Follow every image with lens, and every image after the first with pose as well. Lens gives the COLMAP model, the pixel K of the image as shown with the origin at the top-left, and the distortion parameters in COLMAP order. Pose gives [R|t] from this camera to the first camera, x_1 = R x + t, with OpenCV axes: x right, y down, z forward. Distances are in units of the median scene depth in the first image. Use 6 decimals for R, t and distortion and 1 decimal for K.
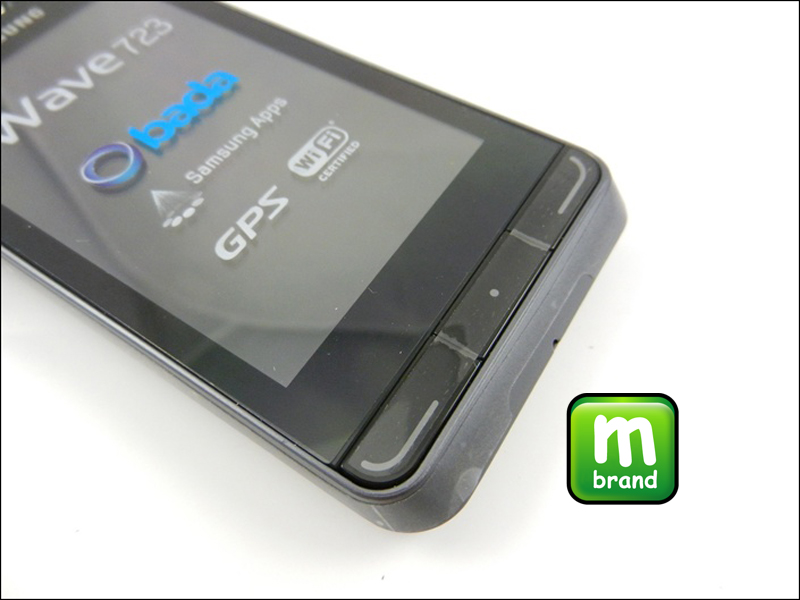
lens RADIAL K [[584.3, 0, 393.5], [0, 584.3, 304.4], [0, 0, 1]] dist [0.008524, -0.010278]
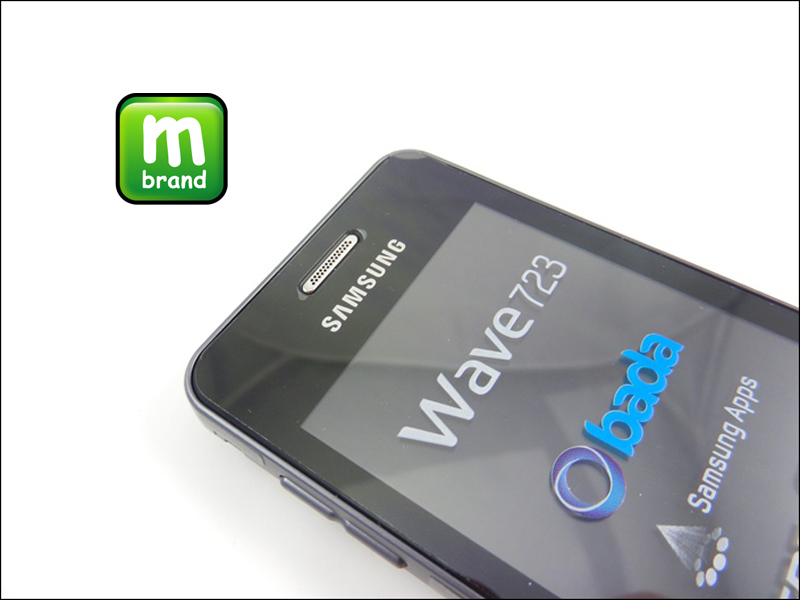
lens RADIAL K [[584.3, 0, 403.5], [0, 584.3, 298.7], [0, 0, 1]] dist [0.008524, -0.010278]
pose [[0.999749, -0.016769, -0.014851, -0.739033], [0.016102, 0.998904, -0.043948, -0.474230], [0.015572, 0.043698, 0.998923, 0.144601]]
